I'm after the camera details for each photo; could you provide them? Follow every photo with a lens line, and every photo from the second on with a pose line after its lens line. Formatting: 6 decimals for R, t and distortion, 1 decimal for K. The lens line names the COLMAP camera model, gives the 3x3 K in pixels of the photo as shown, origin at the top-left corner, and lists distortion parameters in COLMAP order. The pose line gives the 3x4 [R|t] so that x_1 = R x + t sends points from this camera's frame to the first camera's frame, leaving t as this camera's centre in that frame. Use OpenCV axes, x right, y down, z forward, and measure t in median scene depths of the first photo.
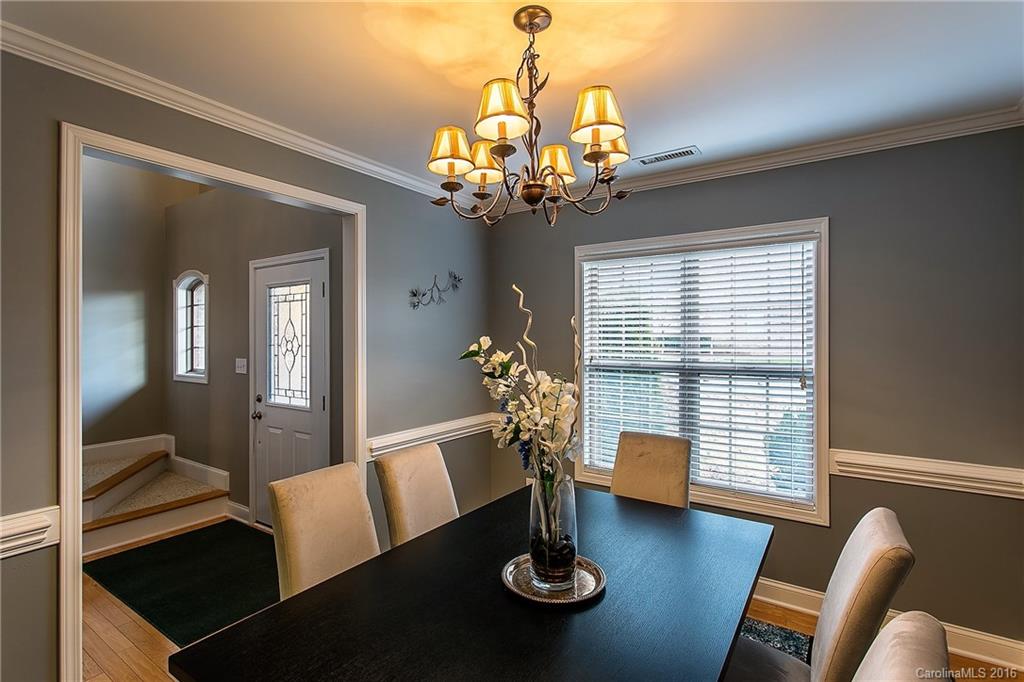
lens RADIAL K [[488.5, 0, 516.2], [0, 488.5, 330.2], [0, 0, 1]] dist [-0.002107, 0.000056]
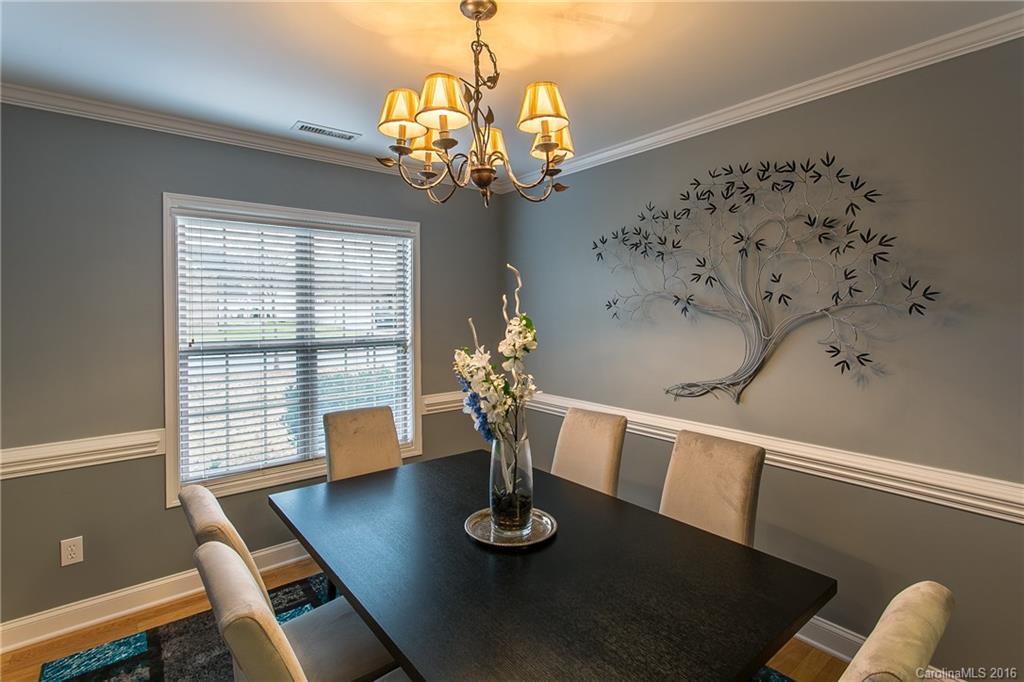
lens RADIAL K [[488.5, 0, 516.2], [0, 488.5, 330.2], [0, 0, 1]] dist [-0.002107, 0.000056]
pose [[0.291111, -0.037633, 0.955949, -0.470193], [-0.005274, 0.999148, 0.040940, 0.004431], [-0.956675, -0.016960, 0.290664, 0.297918]]
